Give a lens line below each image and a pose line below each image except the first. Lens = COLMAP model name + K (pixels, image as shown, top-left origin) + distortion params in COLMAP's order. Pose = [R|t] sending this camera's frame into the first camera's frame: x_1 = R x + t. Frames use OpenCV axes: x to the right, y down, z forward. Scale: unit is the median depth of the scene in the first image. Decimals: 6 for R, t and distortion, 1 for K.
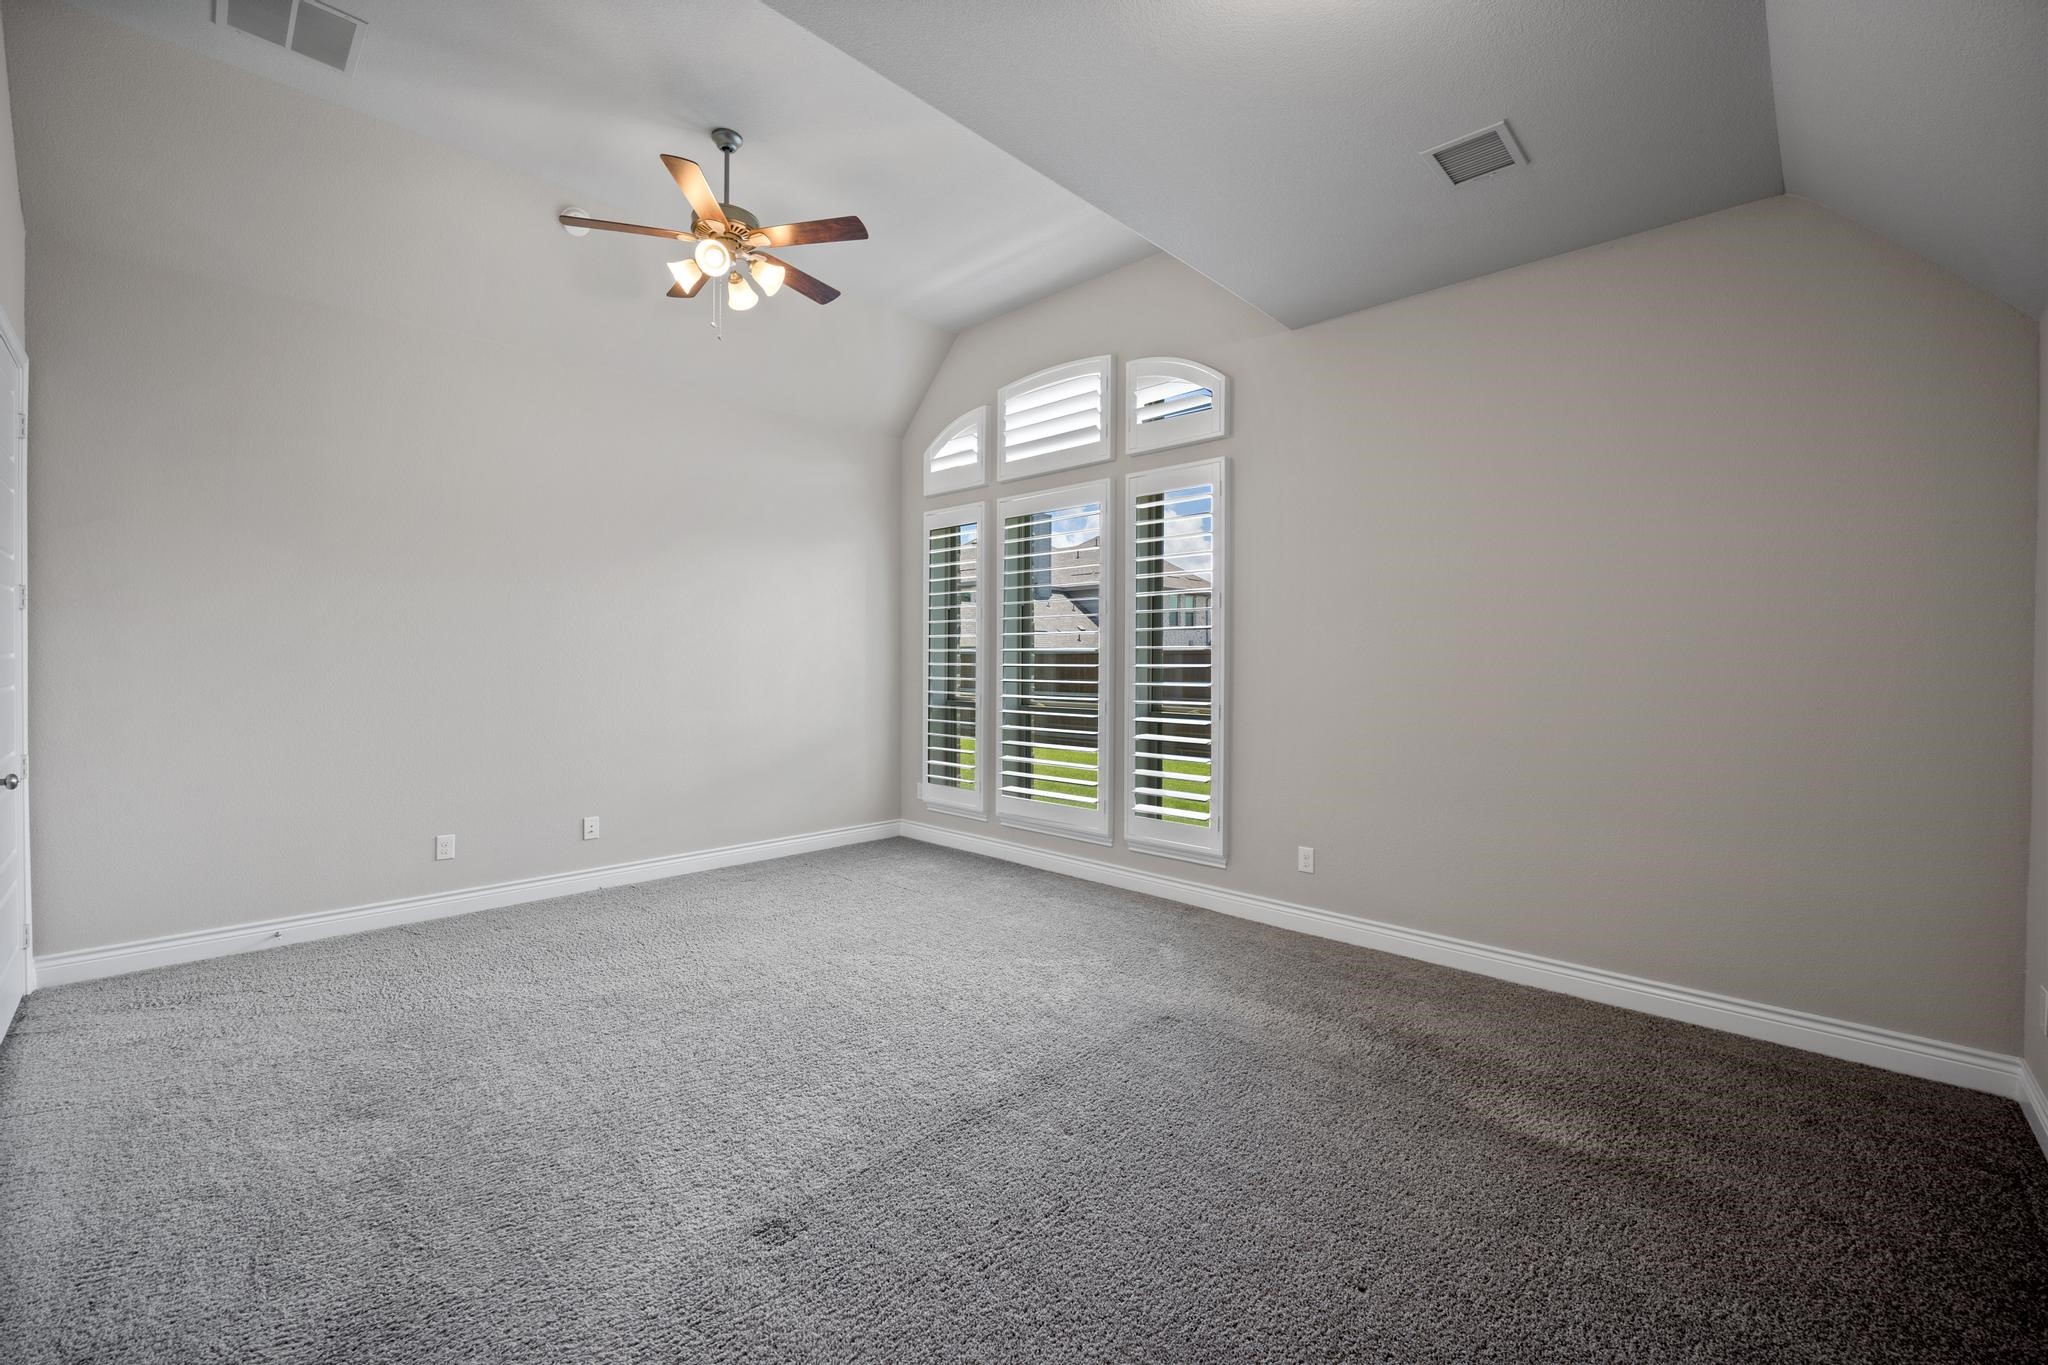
lens RADIAL K [[833.3, 0, 1018.8], [0, 833.3, 673.6], [0, 0, 1]] dist [-0.020269, 0.001008]
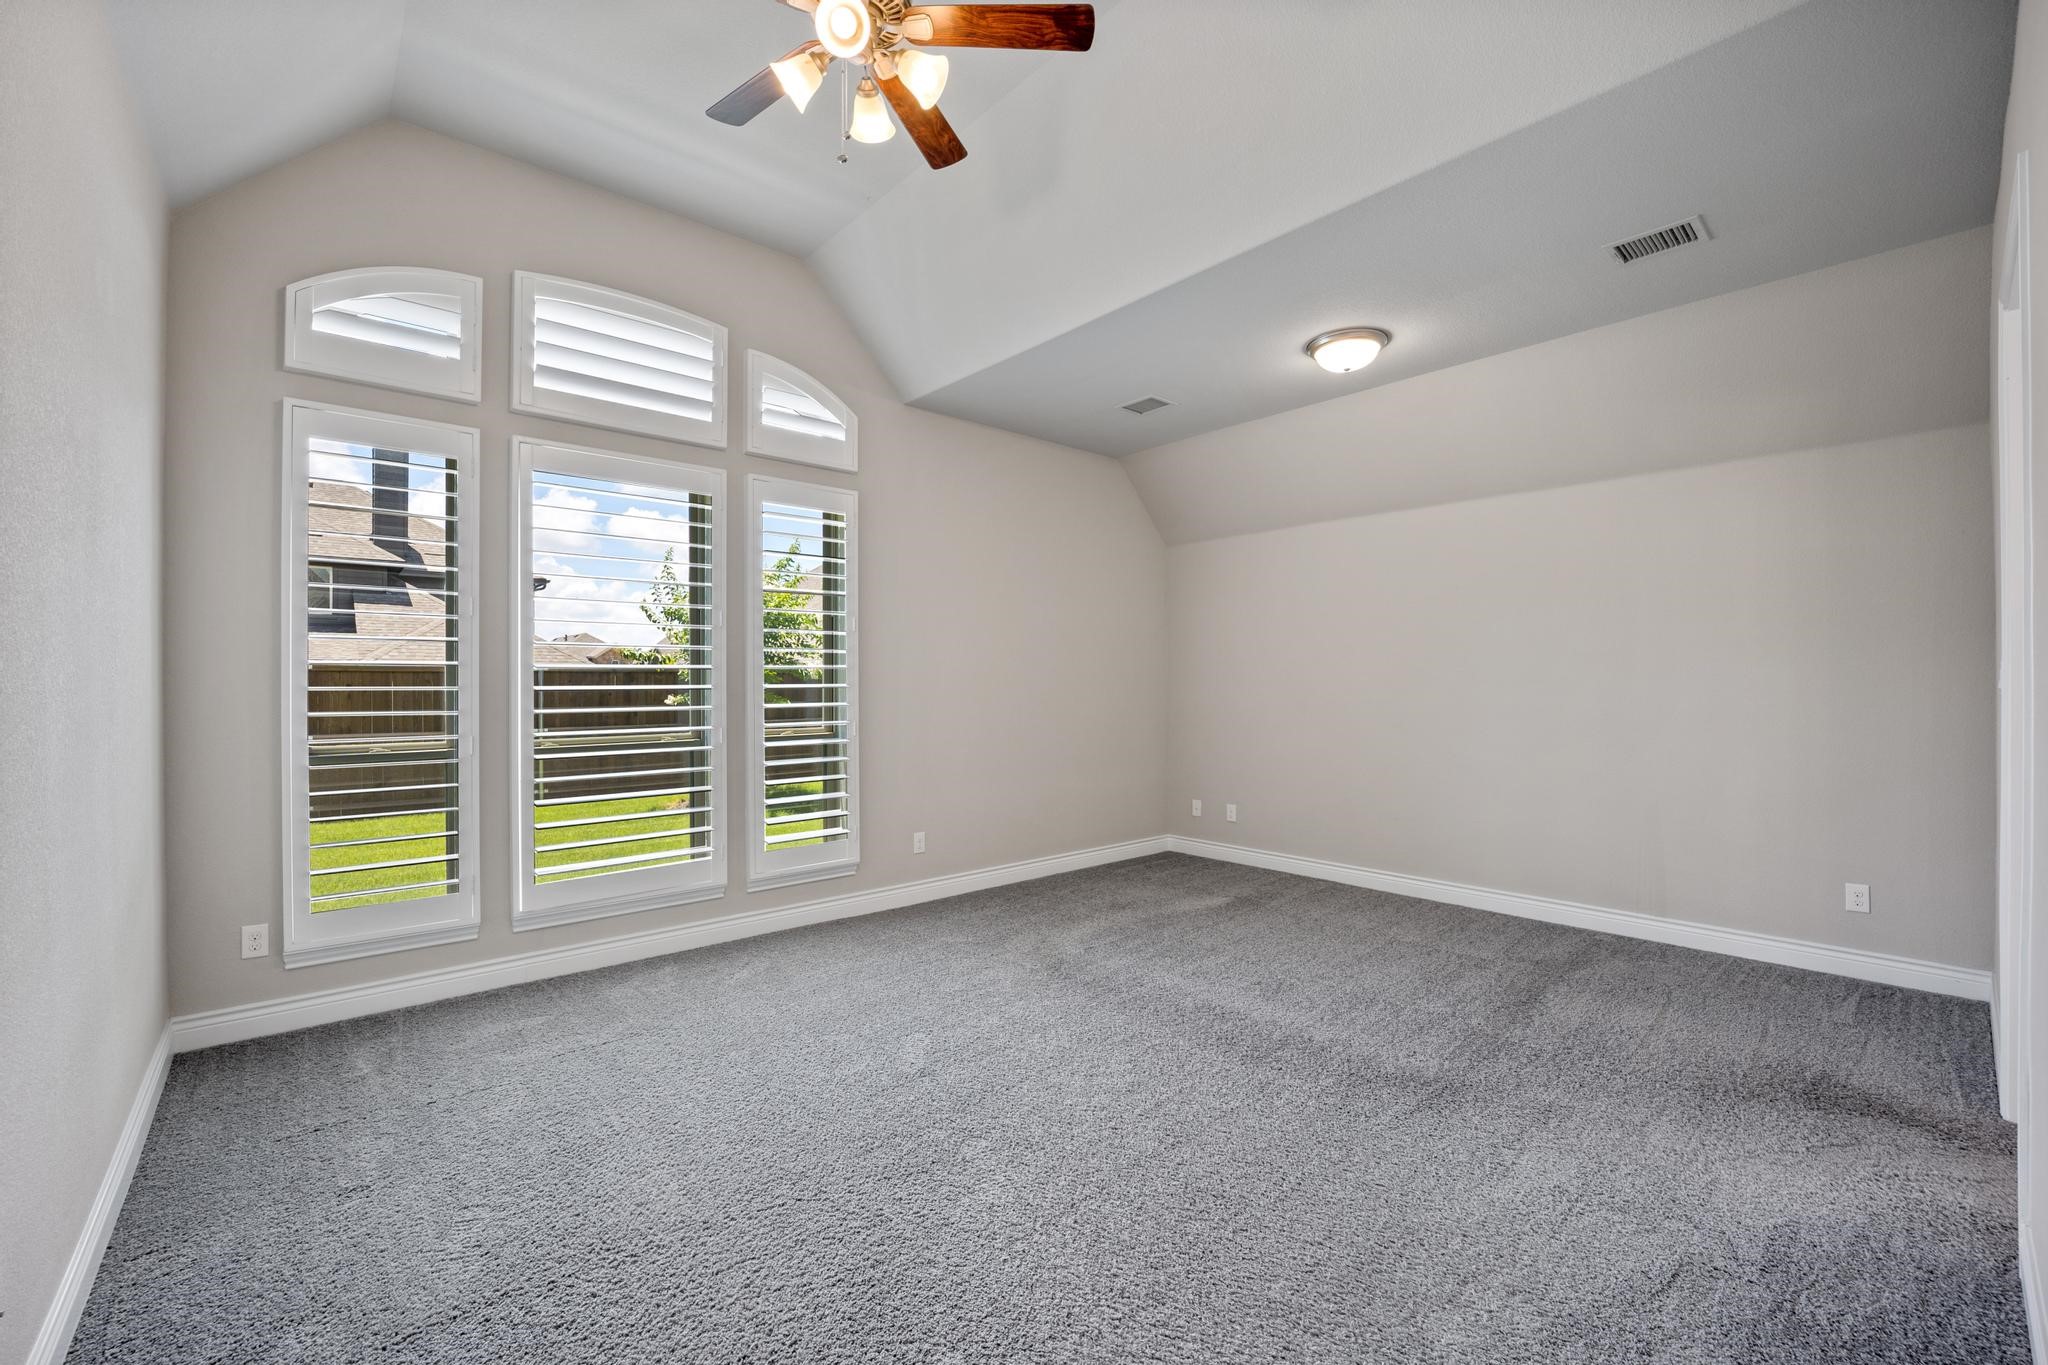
lens RADIAL K [[833.3, 0, 1020.5], [0, 833.3, 679.5], [0, 0, 1]] dist [-0.020269, 0.001008]
pose [[0.089595, -0.002756, 0.995974, -0.643600], [0.017362, 0.999849, 0.001205, -0.011297], [-0.995827, 0.017184, 0.089630, 0.551841]]
